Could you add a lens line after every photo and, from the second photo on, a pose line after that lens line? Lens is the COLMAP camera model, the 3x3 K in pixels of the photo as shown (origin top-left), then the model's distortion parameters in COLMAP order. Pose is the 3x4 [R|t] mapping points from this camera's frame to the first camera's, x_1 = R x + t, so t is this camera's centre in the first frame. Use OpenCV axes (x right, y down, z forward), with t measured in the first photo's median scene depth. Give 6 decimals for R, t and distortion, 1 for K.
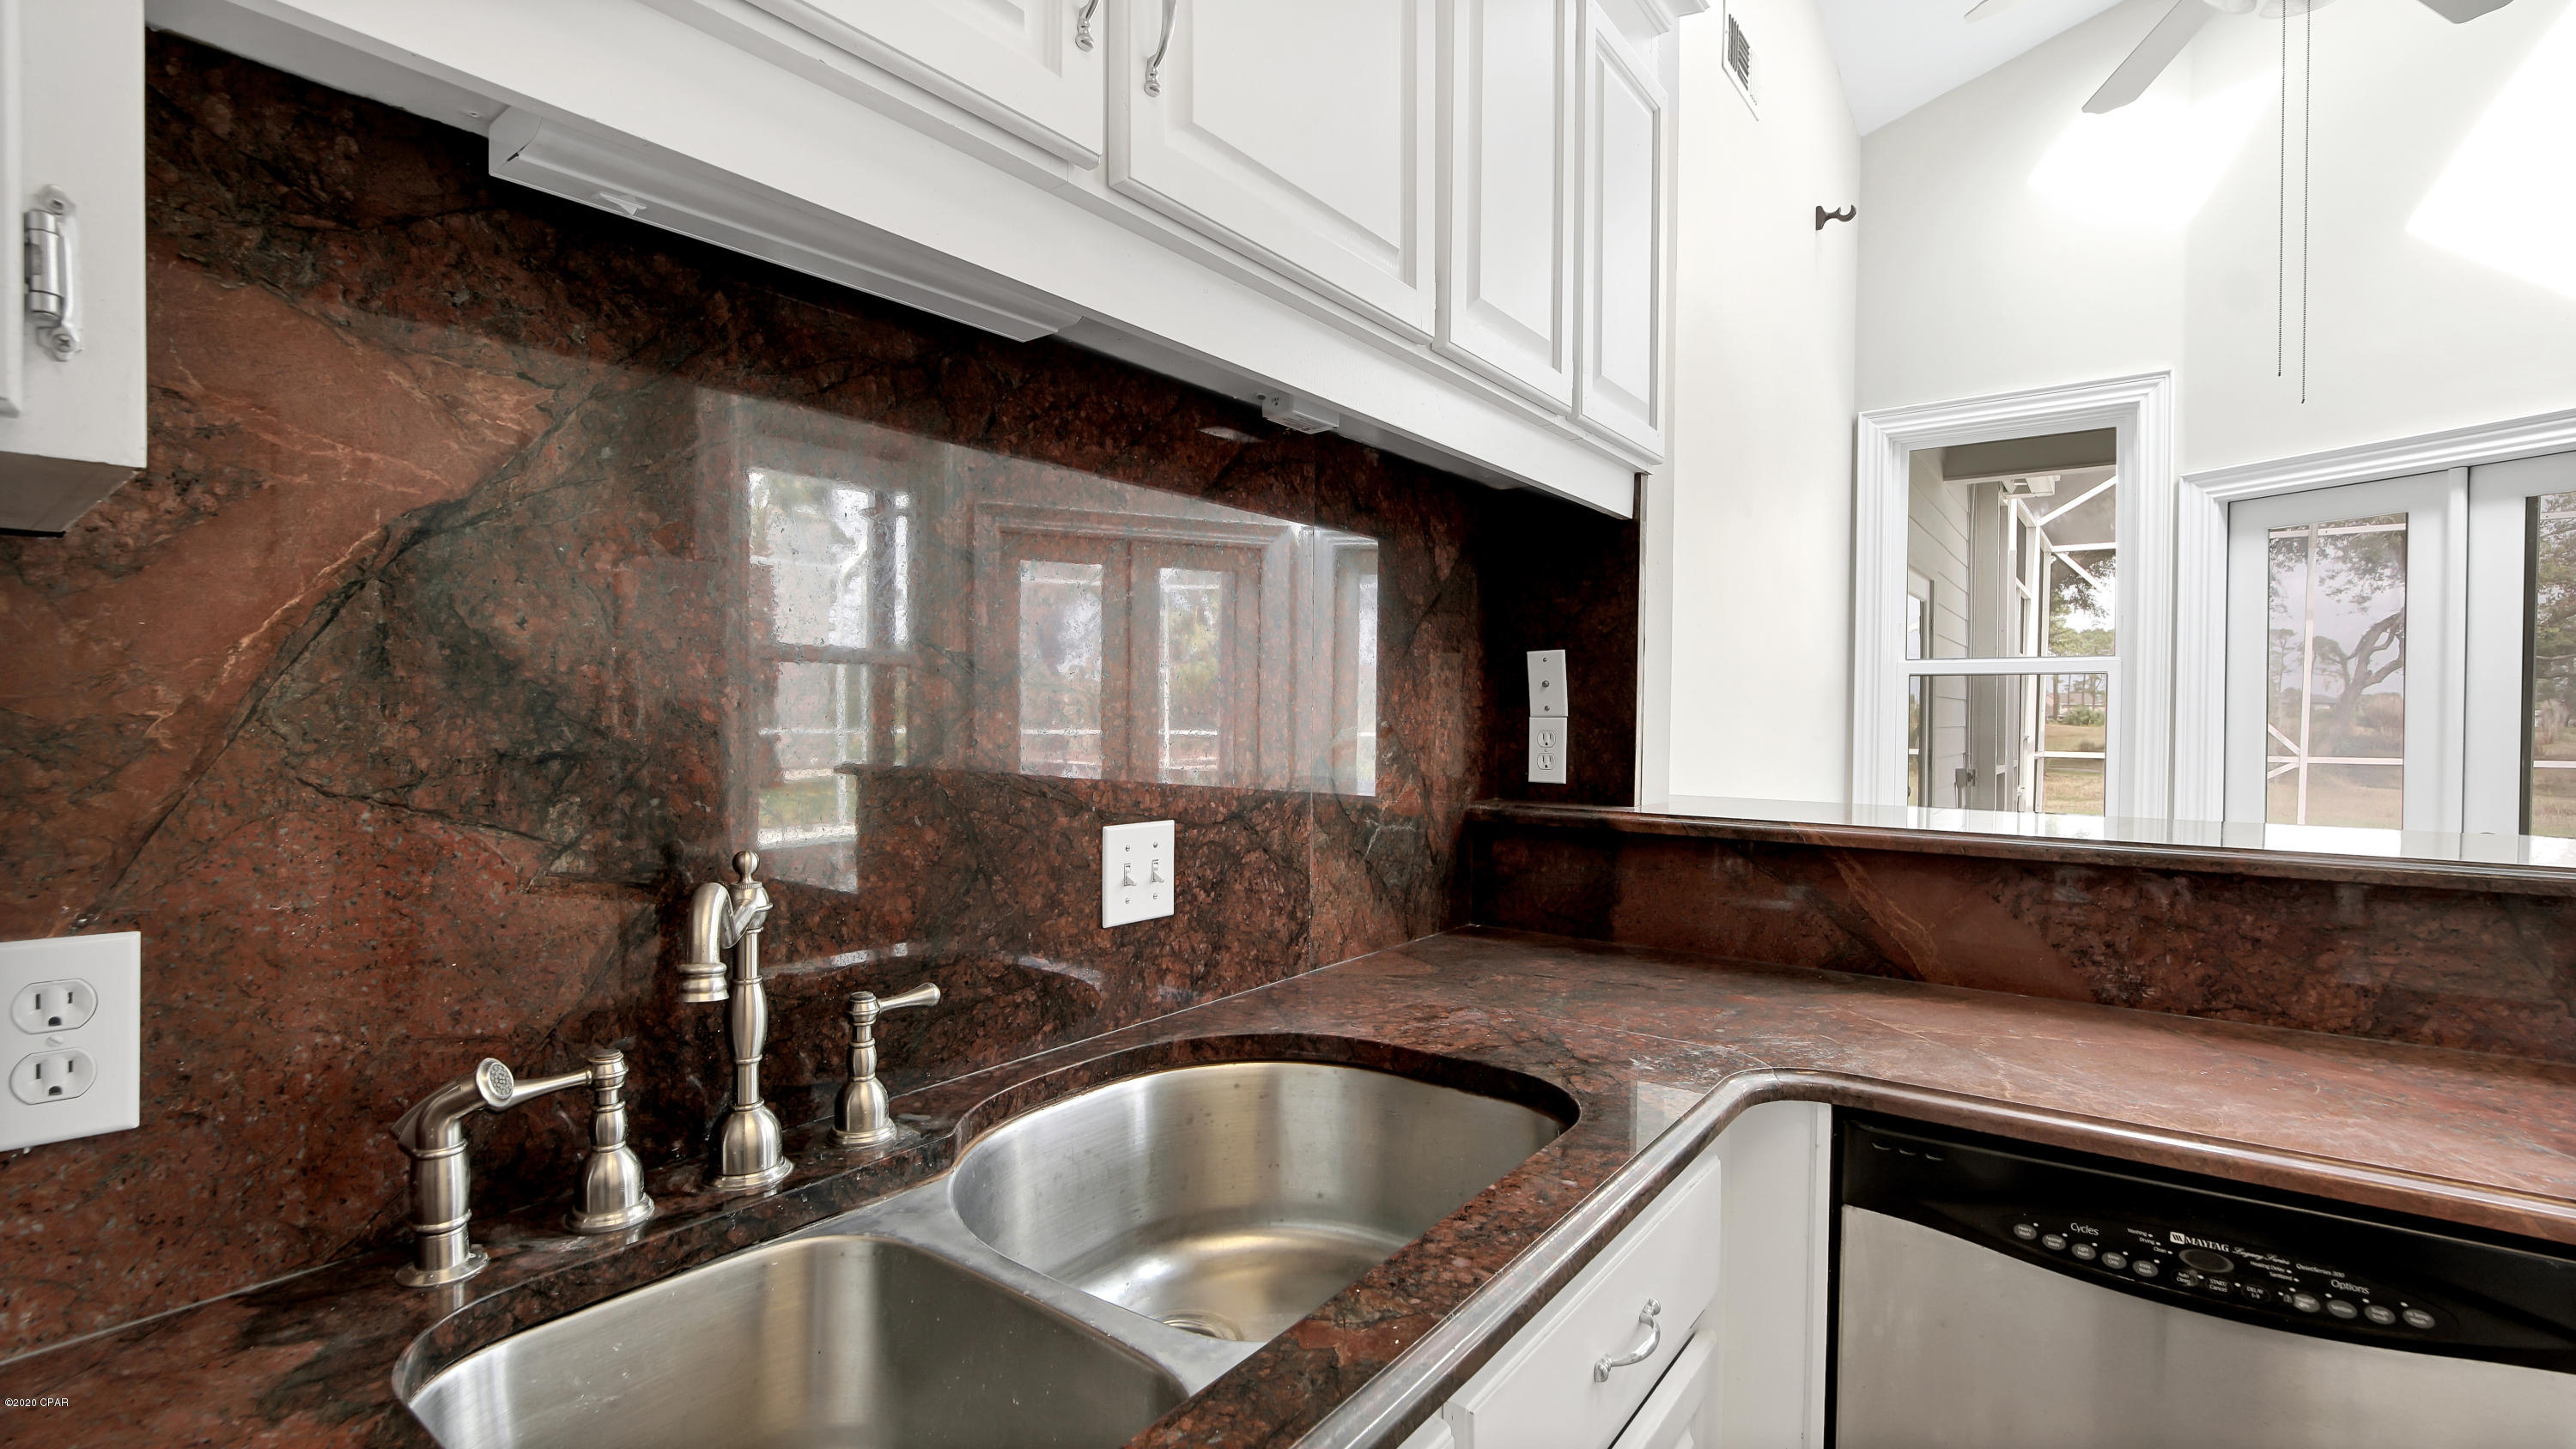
lens RADIAL K [[1147.1, 0, 1296.6], [0, 1147.1, 727.6], [0, 0, 1]] dist [-0.024728, 0.000703]
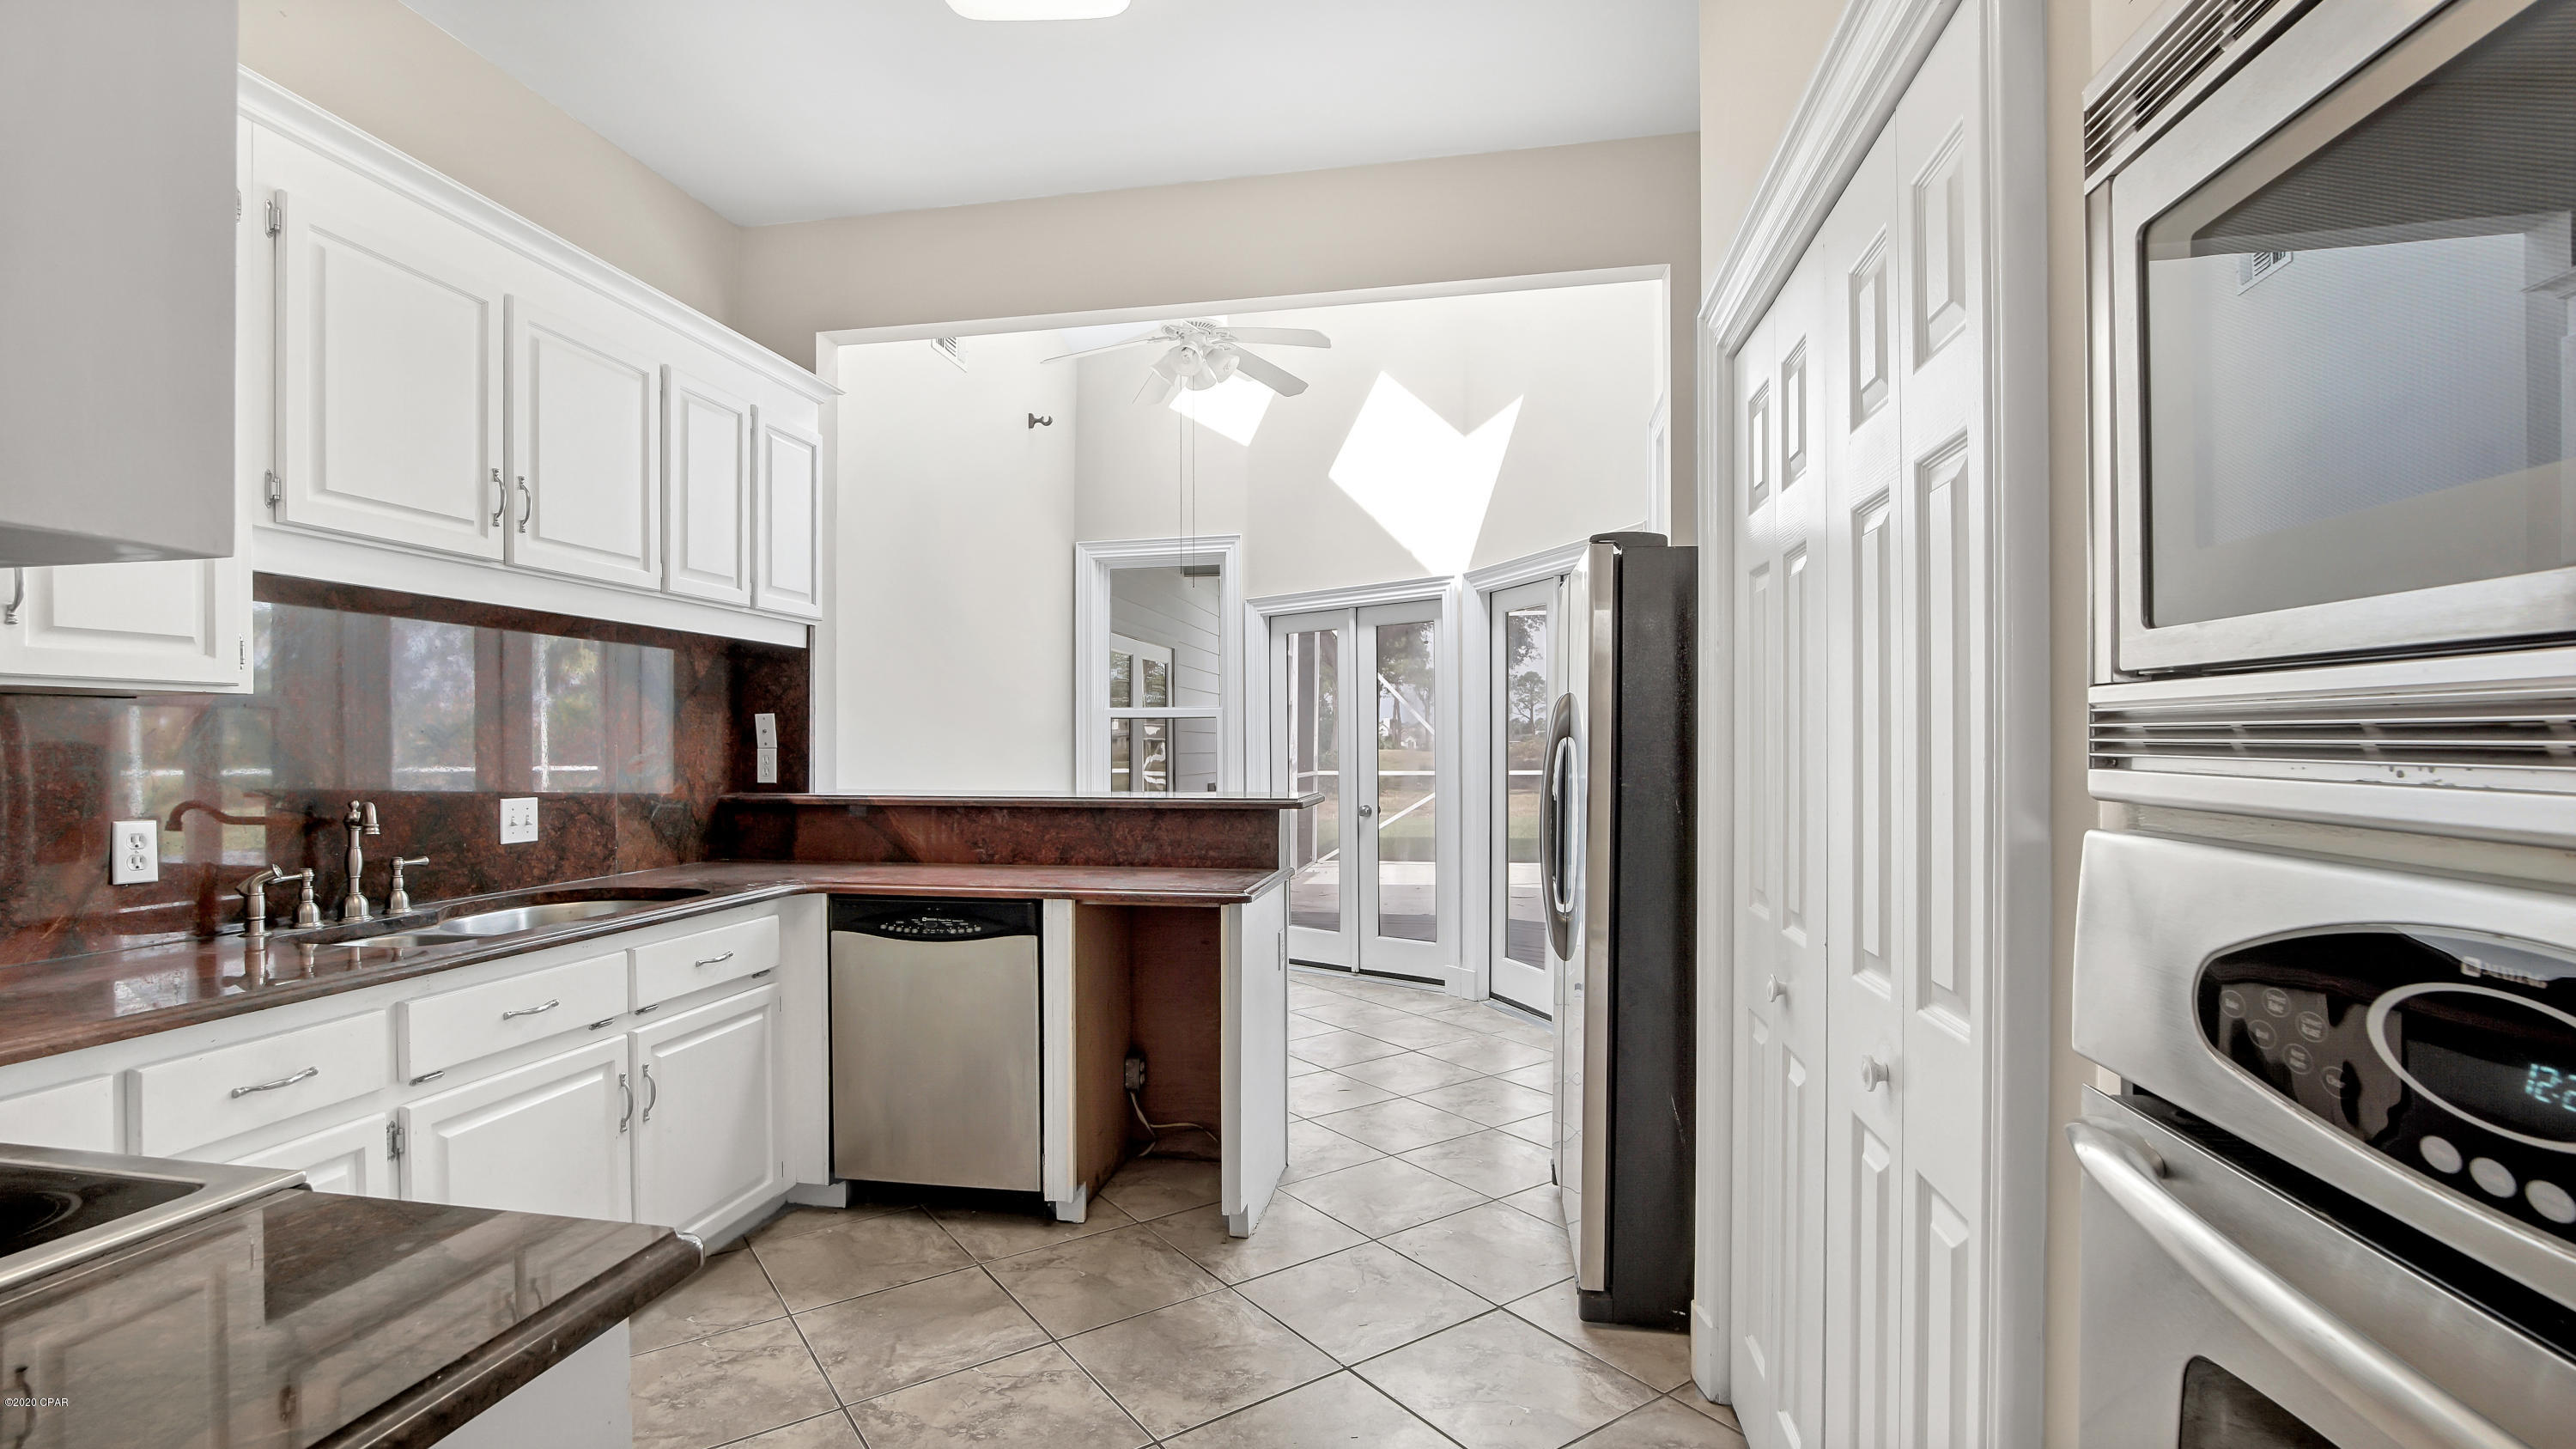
lens RADIAL K [[1147.5, 0, 1273.7], [0, 1147.5, 750.4], [0, 0, 1]] dist [-0.024728, 0.000703]
pose [[0.896801, -0.011216, 0.442292, 0.183970], [0.014263, 0.999892, -0.003563, 0.017509], [-0.442204, 0.009503, 0.896864, -1.467435]]
